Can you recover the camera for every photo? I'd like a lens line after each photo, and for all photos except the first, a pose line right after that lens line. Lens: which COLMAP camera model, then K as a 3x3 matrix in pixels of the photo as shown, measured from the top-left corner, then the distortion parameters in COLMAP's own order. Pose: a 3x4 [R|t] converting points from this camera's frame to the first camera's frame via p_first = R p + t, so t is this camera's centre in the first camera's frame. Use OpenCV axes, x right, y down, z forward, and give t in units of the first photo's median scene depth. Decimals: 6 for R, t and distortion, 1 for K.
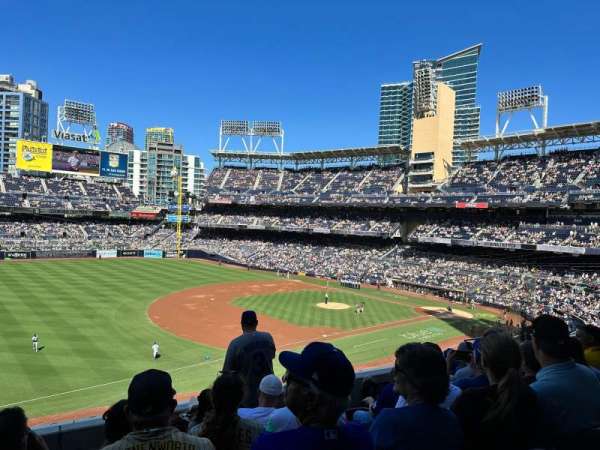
lens RADIAL K [[416.1, 0, 300.0], [0, 416.1, 225.0], [0, 0, 1]] dist [0.097964, -0.130715]
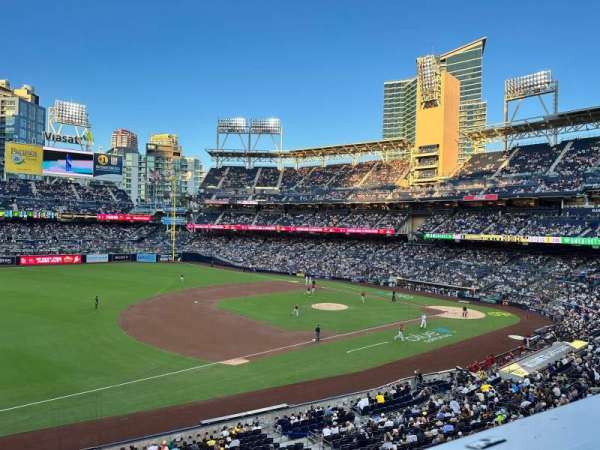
lens RADIAL K [[413.9, 0, 307.6], [0, 413.9, 225.3], [0, 0, 1]] dist [0.062205, -0.081889]
pose [[0.999808, -0.019114, -0.004428, 0.041242], [0.019045, 0.999705, -0.015083, 0.032858], [0.004715, 0.014996, 0.999876, 0.115582]]
